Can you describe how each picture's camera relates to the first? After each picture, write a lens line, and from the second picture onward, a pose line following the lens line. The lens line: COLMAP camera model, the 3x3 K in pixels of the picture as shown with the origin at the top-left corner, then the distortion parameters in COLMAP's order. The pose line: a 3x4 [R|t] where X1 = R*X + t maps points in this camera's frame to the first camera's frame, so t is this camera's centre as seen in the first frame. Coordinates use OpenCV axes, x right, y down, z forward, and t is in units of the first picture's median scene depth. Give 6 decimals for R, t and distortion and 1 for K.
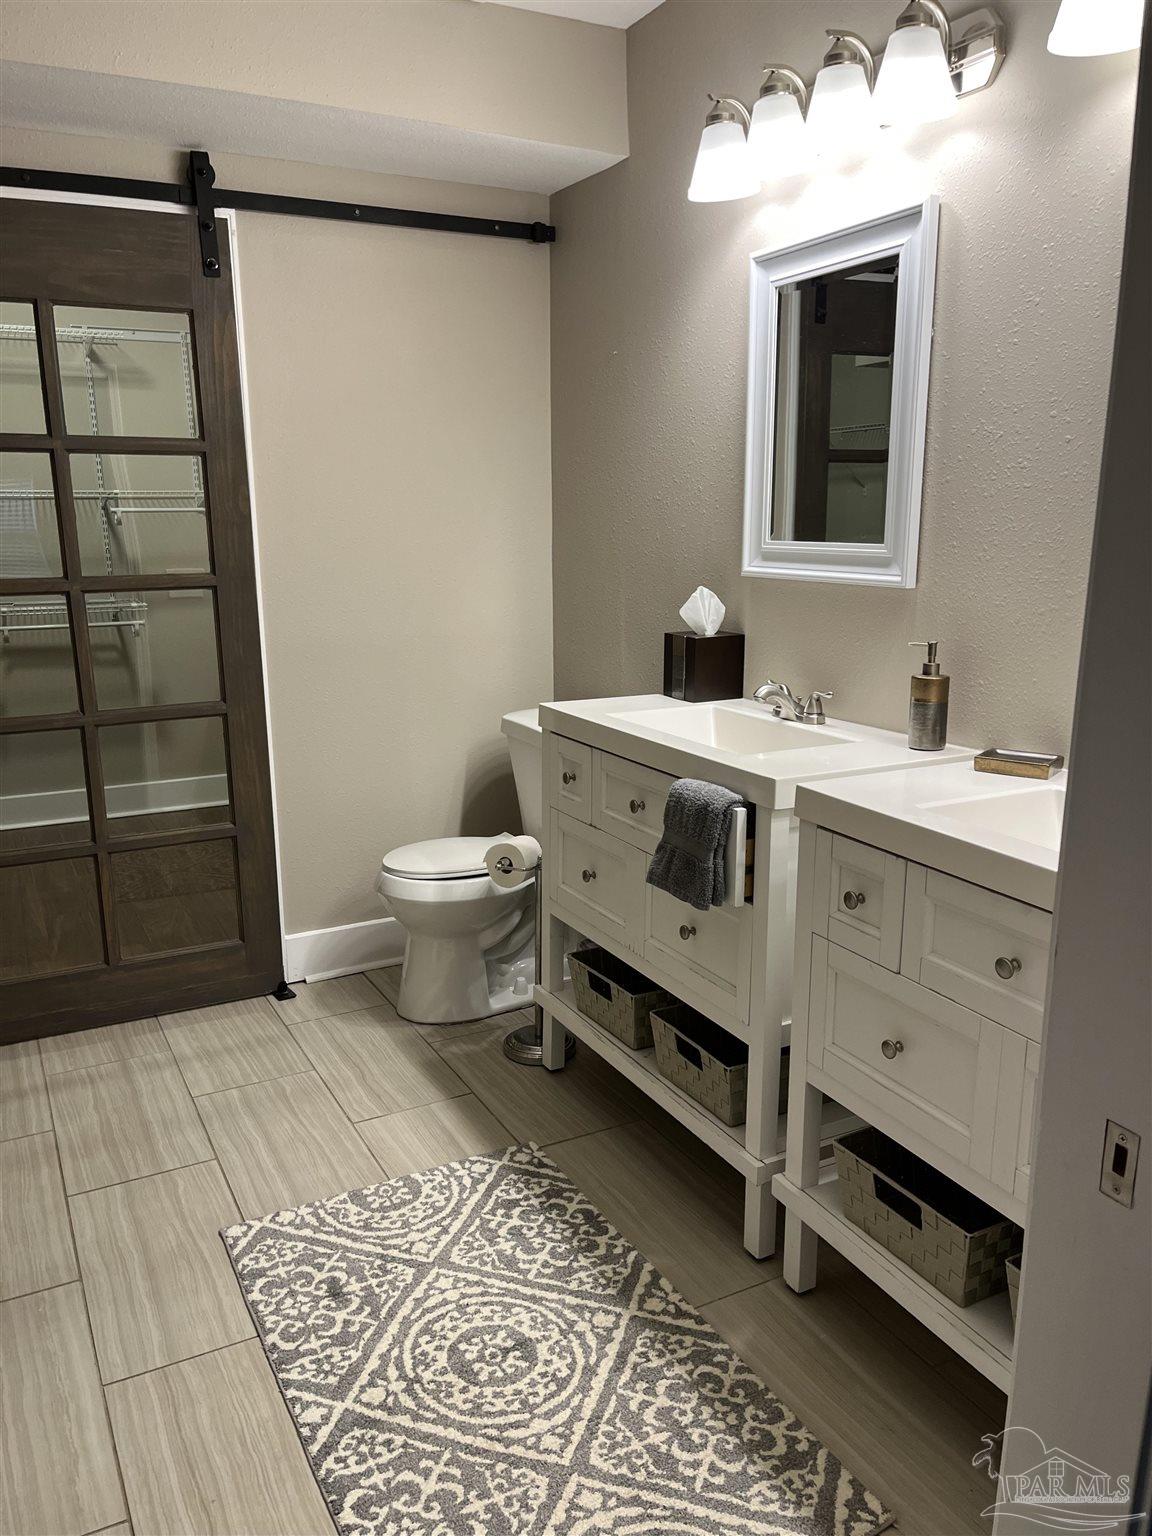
lens RADIAL K [[1172.2, 0, 575.0], [0, 1172.2, 779.0], [0, 0, 1]] dist [0.058709, -0.076023]
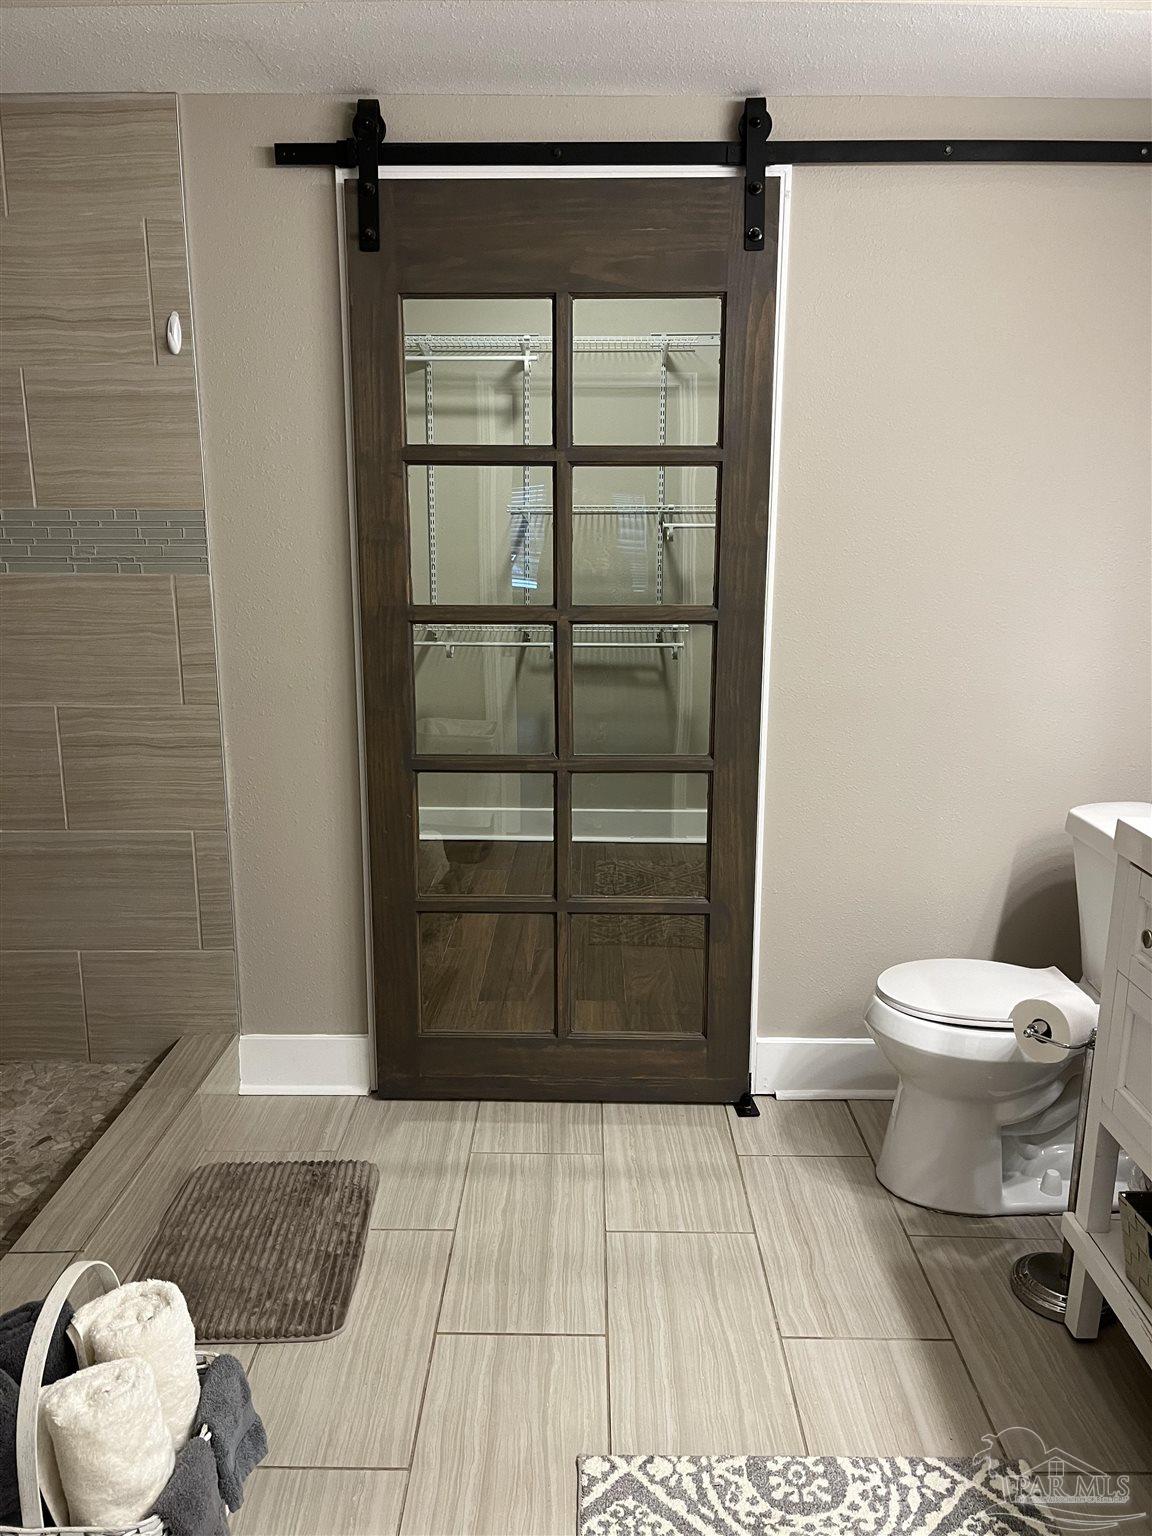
lens RADIAL K [[1172.2, 0, 568.2], [0, 1172.2, 777.1], [0, 0, 1]] dist [0.058709, -0.076023]
pose [[0.877161, 0.111646, -0.467037, 0.007071], [-0.115948, 0.993061, 0.019626, -0.061977], [0.465987, 0.036937, 0.884020, 0.231690]]
